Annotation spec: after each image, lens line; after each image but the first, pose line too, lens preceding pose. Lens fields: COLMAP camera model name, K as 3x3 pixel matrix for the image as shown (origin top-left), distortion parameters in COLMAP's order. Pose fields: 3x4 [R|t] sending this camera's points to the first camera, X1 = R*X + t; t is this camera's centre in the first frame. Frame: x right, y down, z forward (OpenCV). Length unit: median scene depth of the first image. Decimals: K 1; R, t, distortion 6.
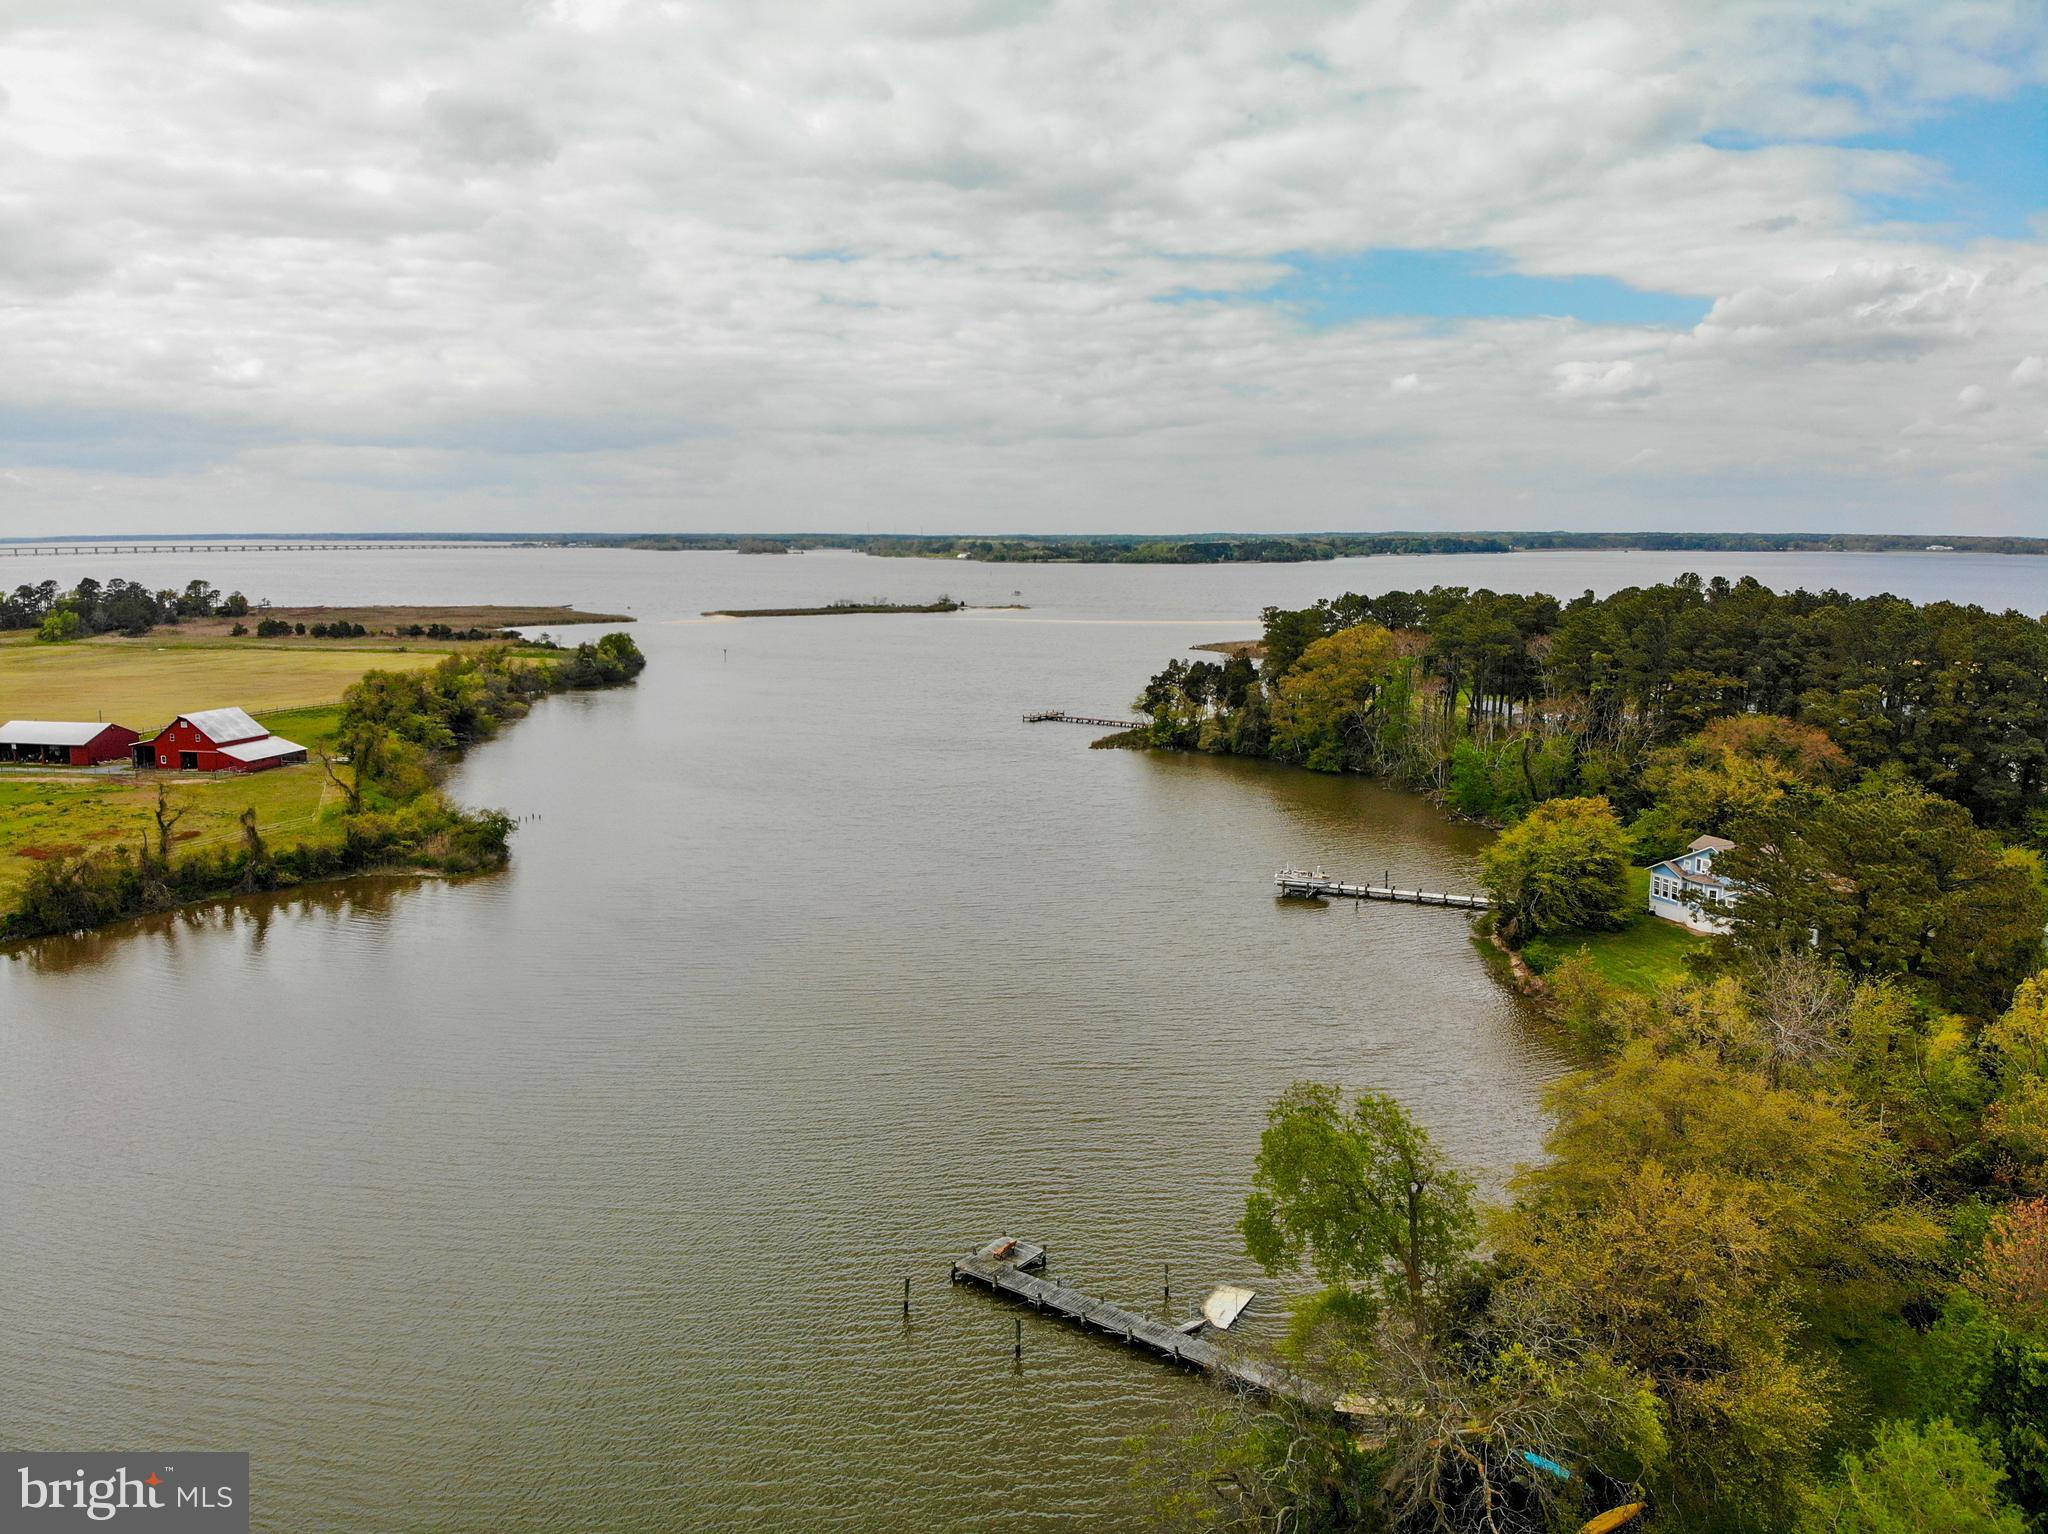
lens RADIAL K [[1464.0, 0, 1028.2], [0, 1464.0, 767.2], [0, 0, 1]] dist [0.039701, -0.094568]
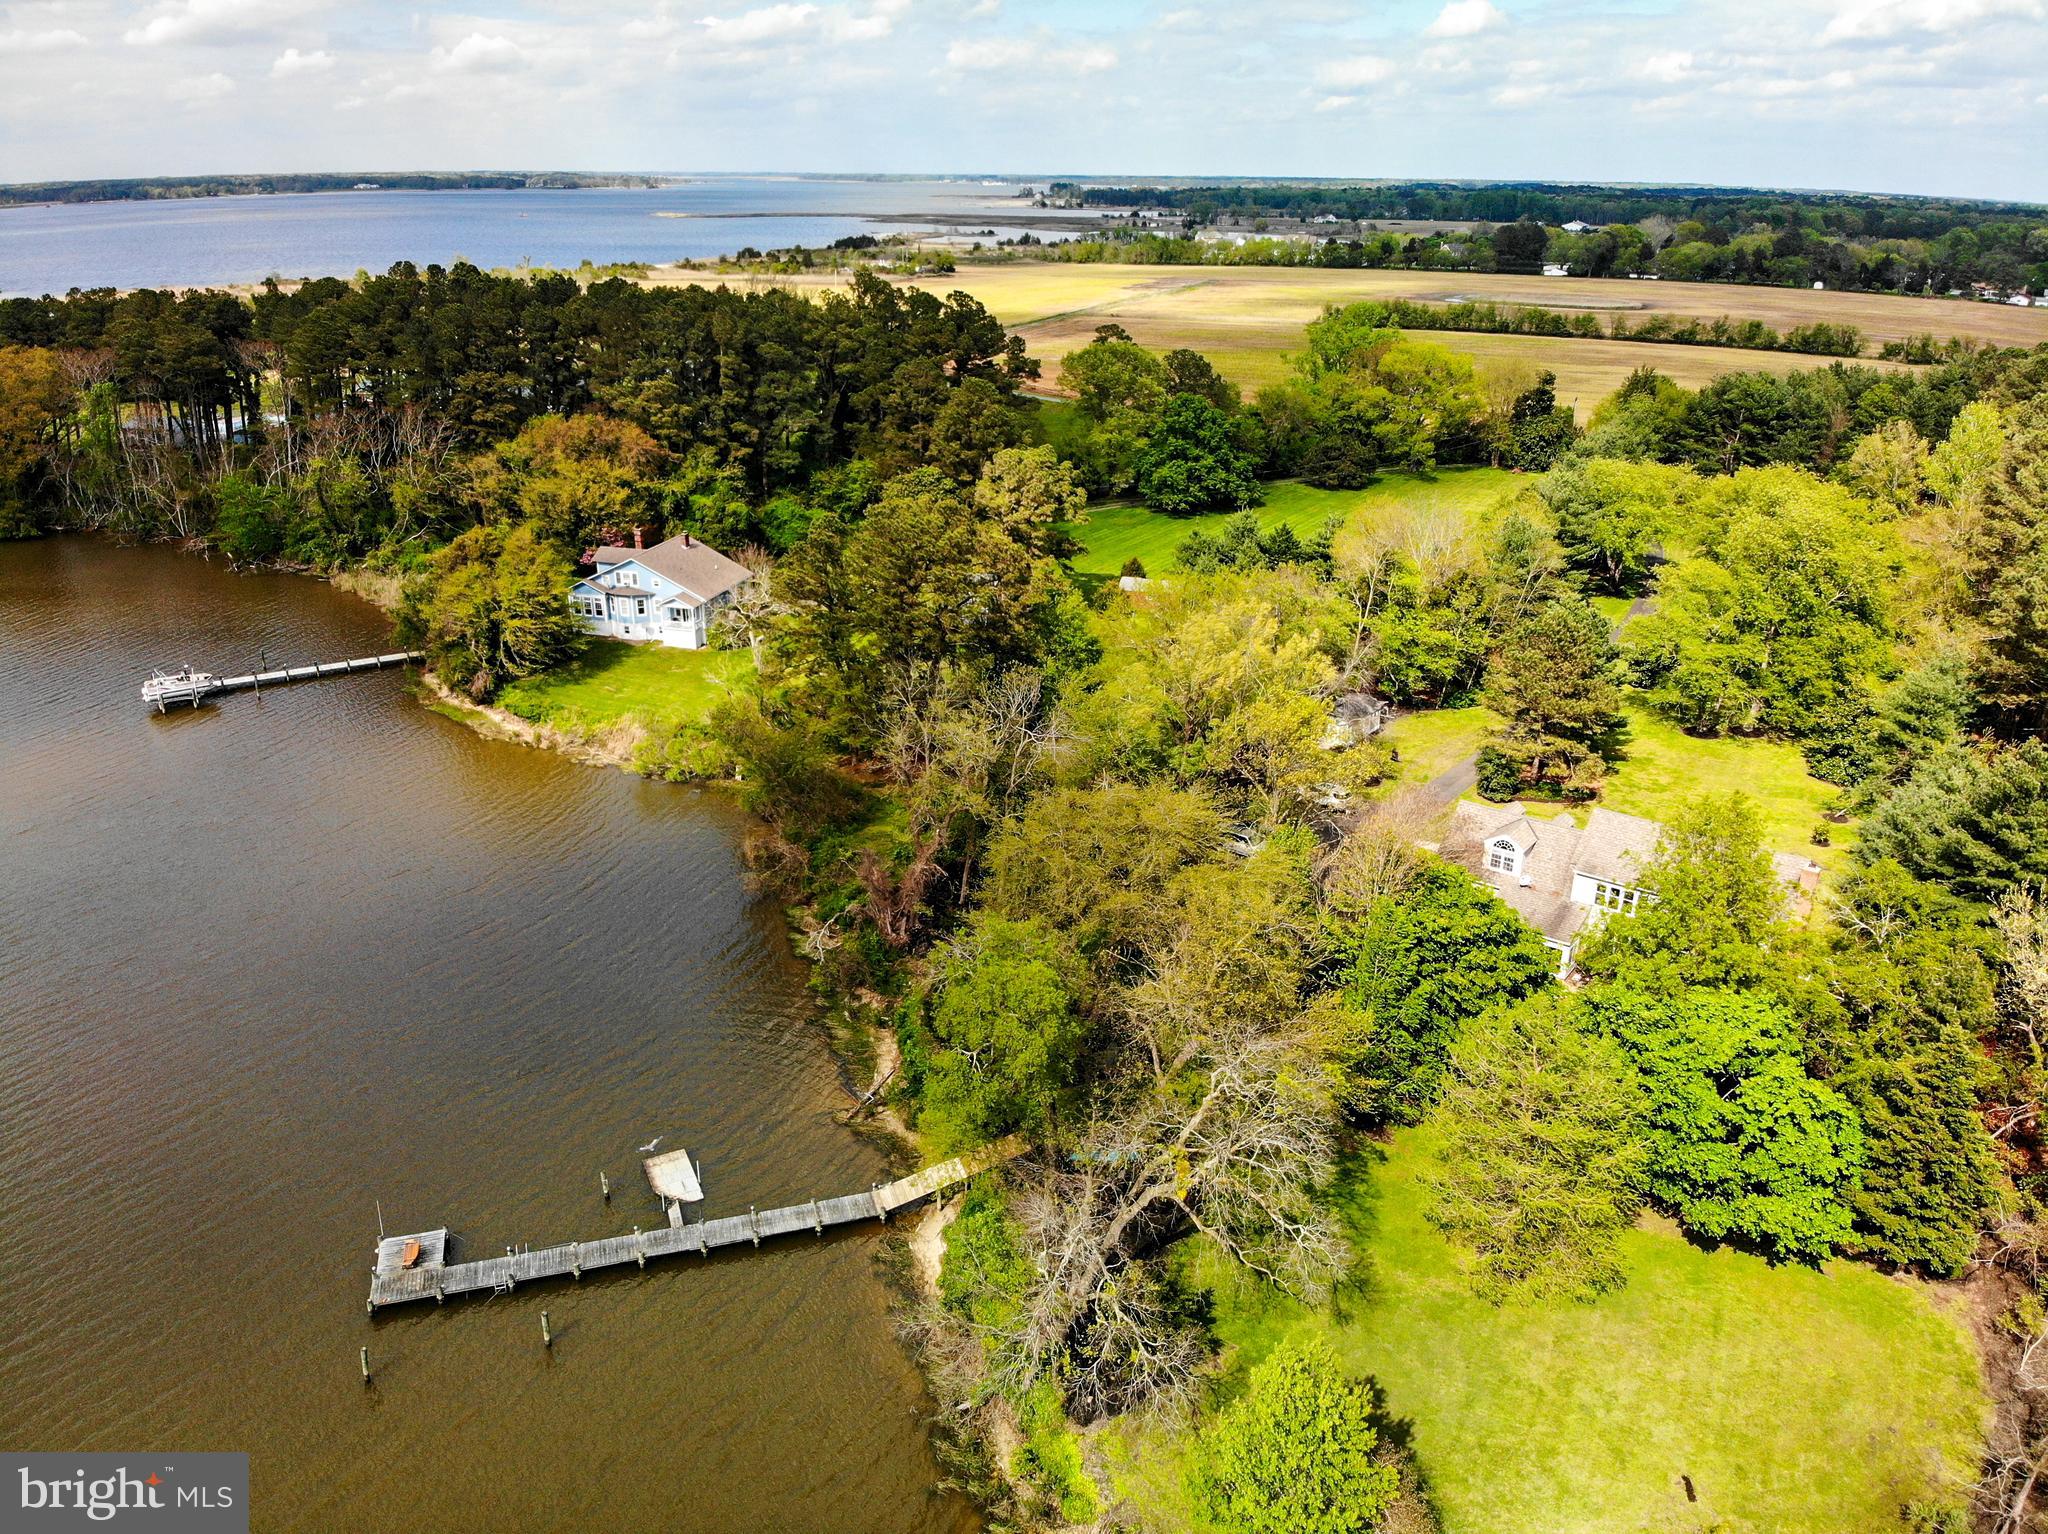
lens RADIAL K [[1464.0, 0, 1028.2], [0, 1464.0, 767.2], [0, 0, 1]] dist [0.039701, -0.094568]
pose [[0.614832, -0.298386, 0.730033, -0.193848], [0.131180, 0.951462, 0.278411, -0.068125], [-0.777672, -0.075410, 0.624131, 0.144291]]
